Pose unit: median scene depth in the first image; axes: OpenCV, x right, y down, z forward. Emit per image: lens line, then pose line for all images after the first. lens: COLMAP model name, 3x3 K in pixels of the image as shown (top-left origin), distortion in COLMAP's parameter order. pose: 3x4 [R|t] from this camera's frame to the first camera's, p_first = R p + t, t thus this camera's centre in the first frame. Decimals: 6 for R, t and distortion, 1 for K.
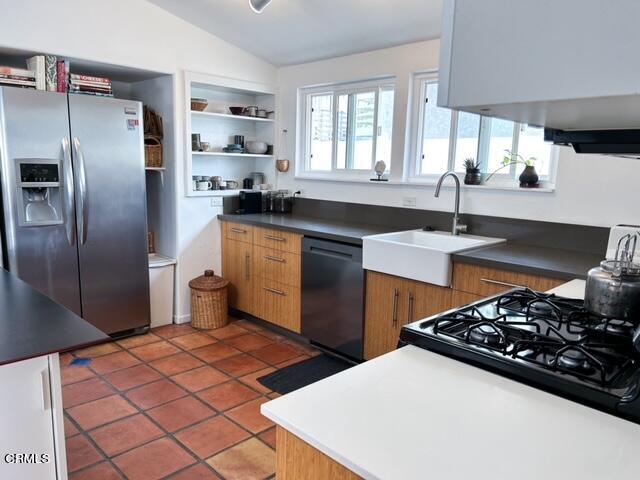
lens RADIAL K [[481.1, 0, 320.0], [0, 481.1, 240.0], [0, 0, 1]] dist [0.041306, -0.050912]
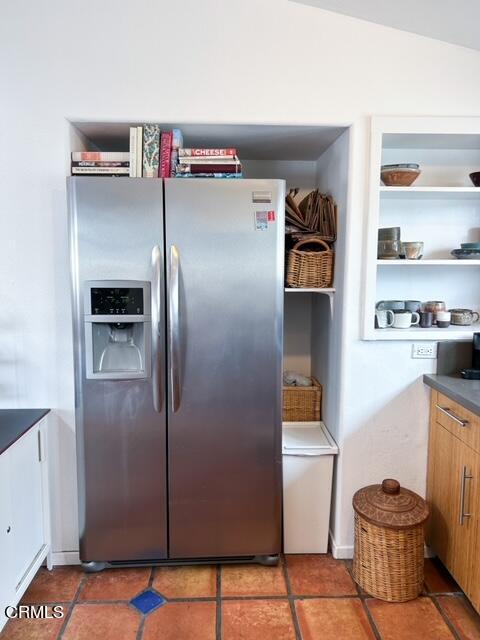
lens RADIAL K [[481.1, 0, 240.0], [0, 481.1, 320.0], [0, 0, 1]] dist [0.041306, -0.050912]
pose [[0.734786, 0.055676, -0.676011, -0.002689], [-0.089431, 0.995877, -0.015187, -0.094576], [0.672378, 0.071615, 0.736735, 0.503534]]
